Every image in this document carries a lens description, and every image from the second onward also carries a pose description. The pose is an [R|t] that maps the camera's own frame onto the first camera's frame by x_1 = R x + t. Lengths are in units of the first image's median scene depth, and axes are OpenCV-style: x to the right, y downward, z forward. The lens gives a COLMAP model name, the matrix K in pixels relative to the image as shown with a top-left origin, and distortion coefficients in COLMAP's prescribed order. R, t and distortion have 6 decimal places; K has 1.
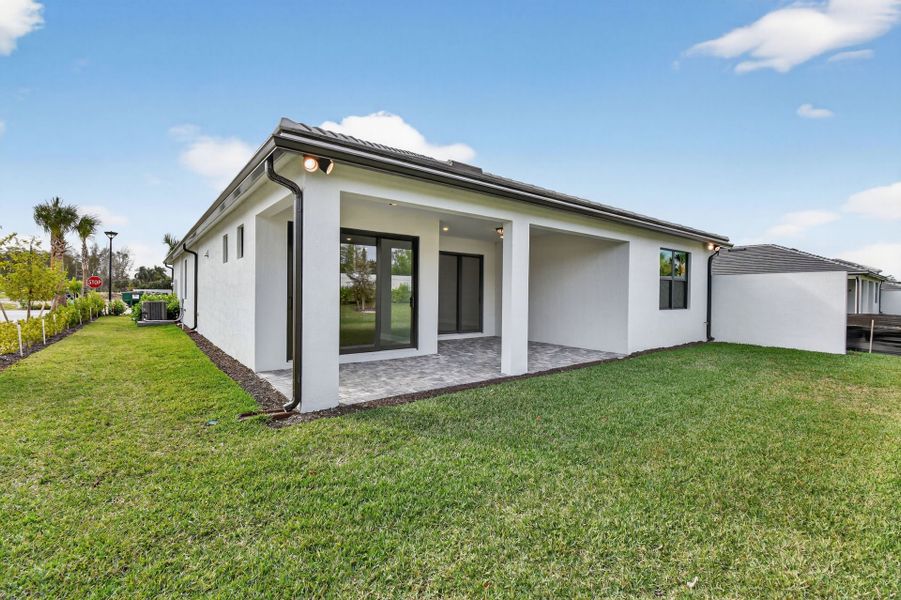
lens RADIAL K [[401.8, 0, 456.8], [0, 401.8, 298.0], [0, 0, 1]] dist [0.009782, -0.021309]
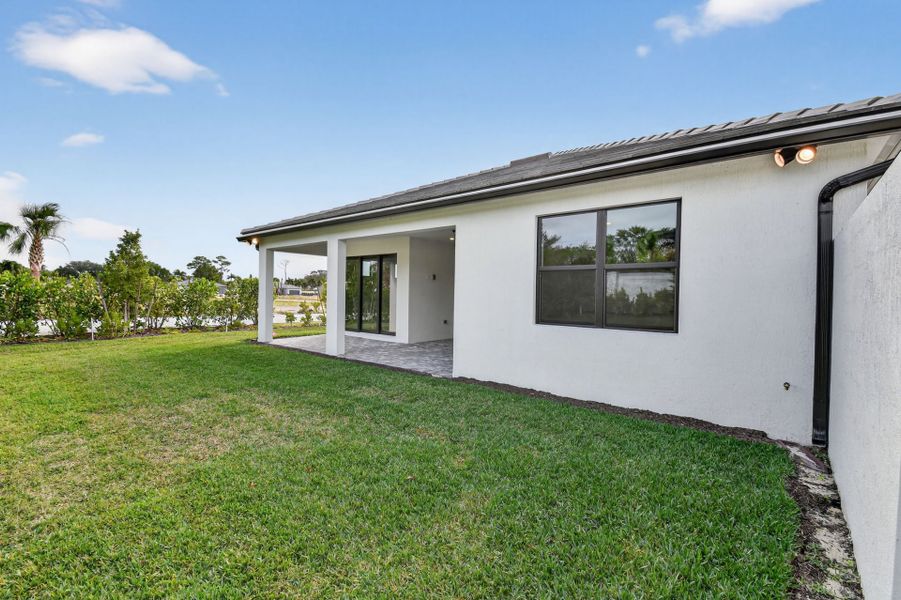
lens RADIAL K [[401.8, 0, 456.8], [0, 401.8, 298.0], [0, 0, 1]] dist [0.009782, -0.021309]
pose [[0.197928, 0.005429, -0.980201, 1.050422], [-0.020488, 0.999789, 0.001400, -0.006342], [0.980002, 0.019805, 0.197998, 0.773151]]
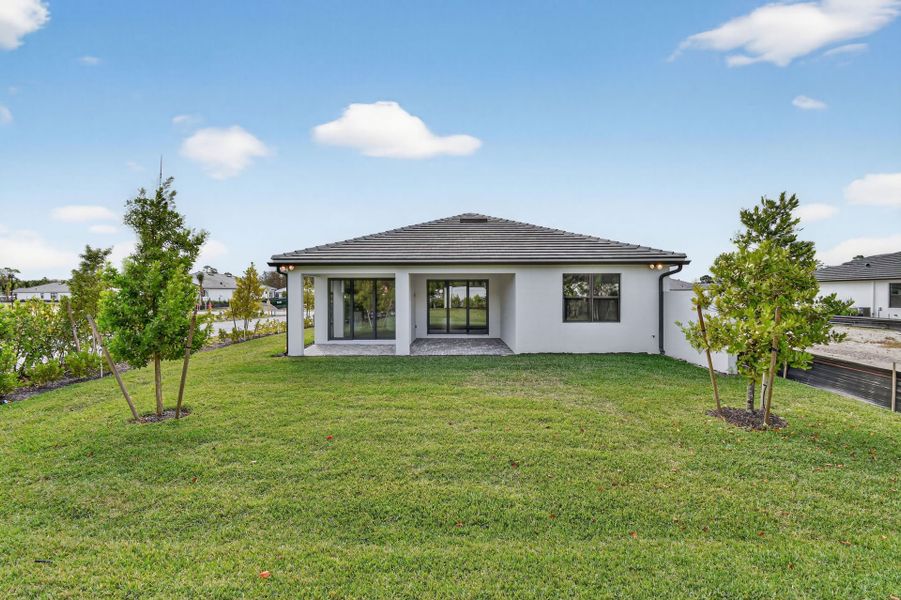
lens RADIAL K [[411.2, 0, 453.9], [0, 411.2, 298.6], [0, 0, 1]] dist [0.038692, -0.023415]
pose [[0.780627, -0.006236, -0.624966, 1.056130], [0.005659, 0.999980, -0.002909, -0.045554], [0.624972, -0.001266, 0.780646, -0.246680]]
